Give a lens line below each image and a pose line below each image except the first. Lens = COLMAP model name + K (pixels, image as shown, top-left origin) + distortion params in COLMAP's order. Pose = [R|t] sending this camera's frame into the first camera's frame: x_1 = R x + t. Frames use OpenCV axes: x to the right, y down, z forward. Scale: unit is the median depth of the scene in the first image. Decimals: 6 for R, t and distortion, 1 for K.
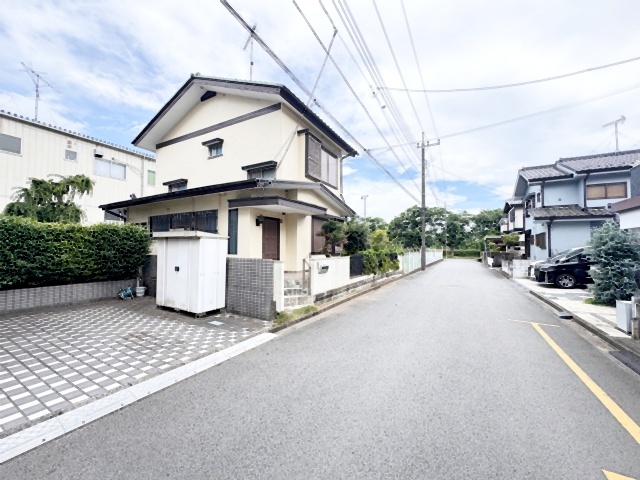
lens RADIAL K [[254.6, 0, 320.8], [0, 254.6, 240.1], [0, 0, 1]] dist [-0.001398, 0.000198]
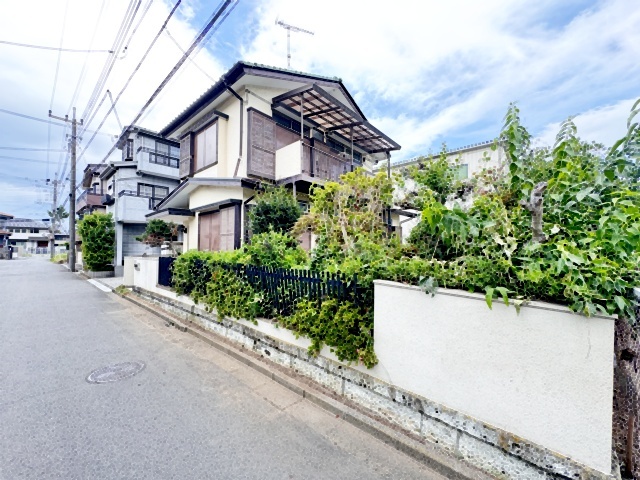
lens RADIAL K [[256.3, 0, 320.0], [0, 256.3, 240.0], [0, 0, 1]] dist [-0.000760, 0.000076]
pose [[-0.213551, -0.039938, -0.976115, 0.768822], [0.032147, 0.998336, -0.047881, 0.057387], [0.976403, -0.041604, -0.211912, 1.612855]]
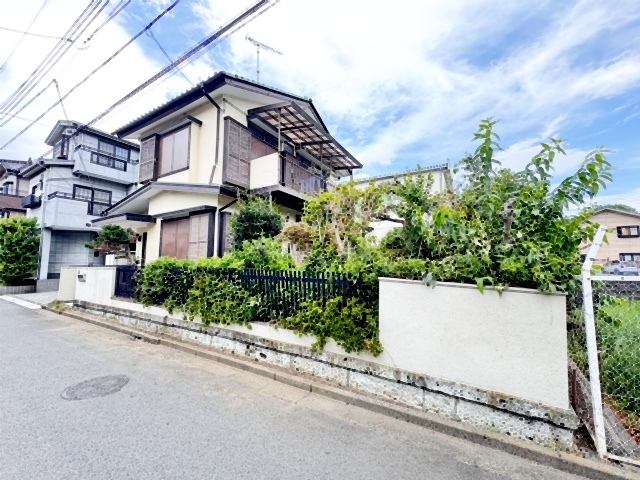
lens RADIAL K [[256.3, 0, 320.0], [0, 256.3, 240.0], [0, 0, 1]] dist [-0.000760, 0.000076]
pose [[-0.022321, -0.094315, -0.995292, 0.806921], [0.033151, 0.994923, -0.095024, 0.070980], [0.999201, -0.035116, -0.019081, 1.543985]]
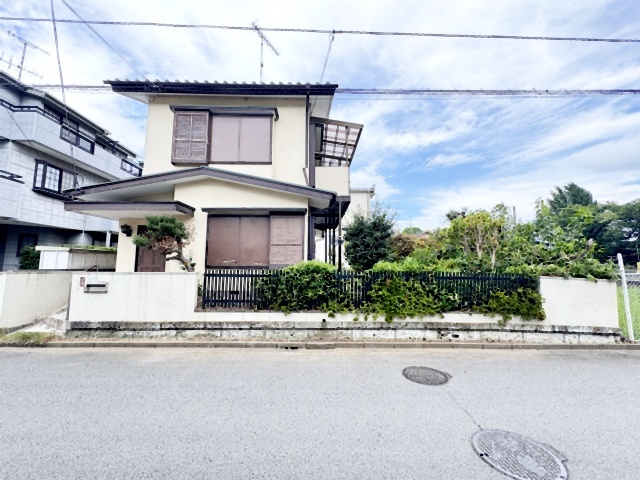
lens RADIAL K [[253.3, 0, 320.0], [0, 253.3, 240.0], [0, 0, 1]] dist [-0.001014, 0.000158]
pose [[0.506310, -0.091870, -0.857444, 0.723614], [0.026509, 0.995497, -0.091008, 0.048695], [0.861944, 0.023348, 0.506466, 0.908684]]
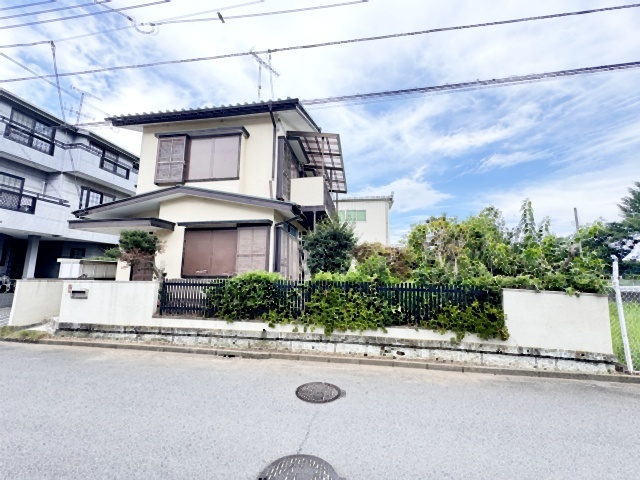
lens RADIAL K [[254.6, 0, 320.8], [0, 254.6, 240.1], [0, 0, 1]] dist [-0.001398, 0.000198]
pose [[0.349387, -0.134759, -0.927237, 0.824648], [0.024520, 0.990580, -0.134725, 0.055594], [0.936658, 0.024336, 0.349400, 1.112327]]
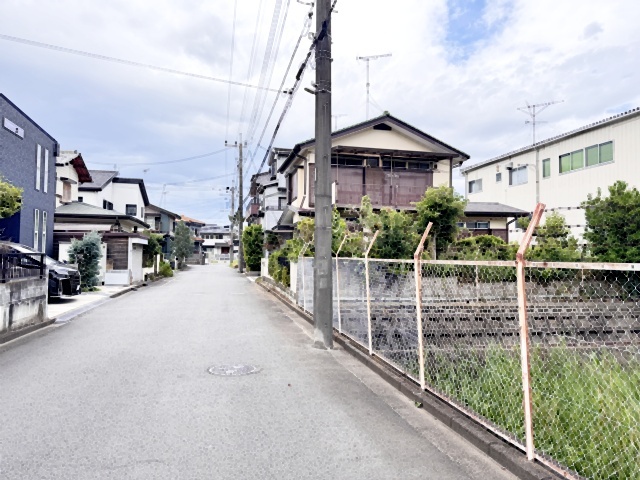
lens RADIAL K [[446.0, 0, 320.0], [0, 446.0, 240.0], [0, 0, 1]] dist [0.166731, -0.324087]
pose [[-0.741730, -0.039003, -0.669564, 1.448038], [0.009000, 0.997639, -0.068083, 0.127412], [0.670638, -0.056525, -0.739628, 2.830942]]
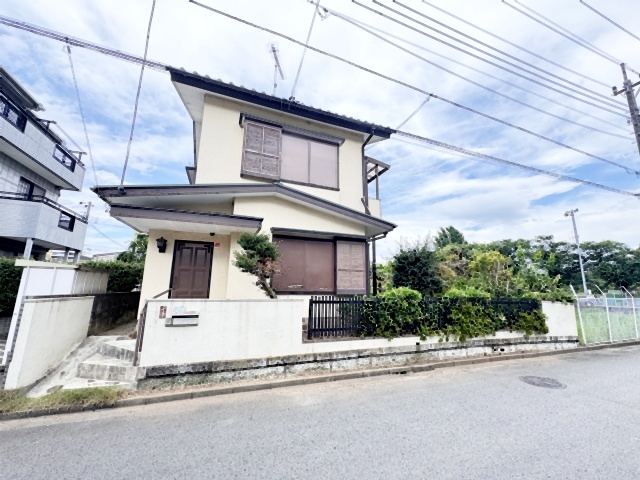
lens RADIAL K [[253.3, 0, 320.0], [0, 253.3, 240.0], [0, 0, 1]] dist [-0.001014, 0.000158]
pose [[0.773230, -0.114792, -0.623650, 0.464927], [0.010865, 0.985733, -0.167968, 0.030758], [0.634033, 0.123101, 0.763445, 0.576130]]
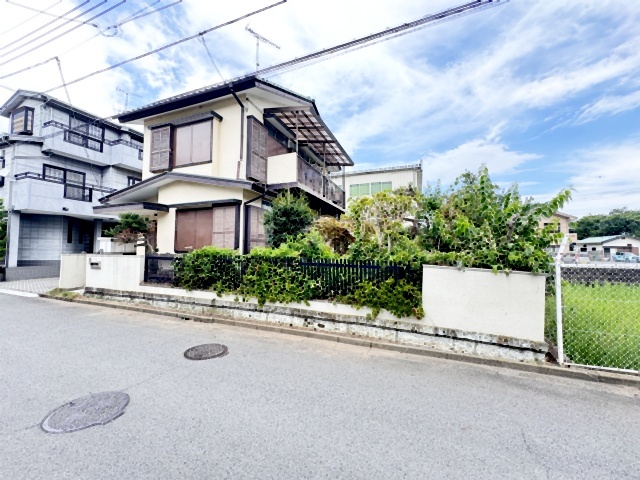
lens RADIAL K [[256.3, 0, 320.0], [0, 256.3, 240.0], [0, 0, 1]] dist [-0.000760, 0.000076]
pose [[0.130812, -0.047686, -0.990260, 0.907592], [0.024508, 0.998693, -0.044855, 0.062180], [0.991104, -0.018402, 0.131810, 1.371933]]
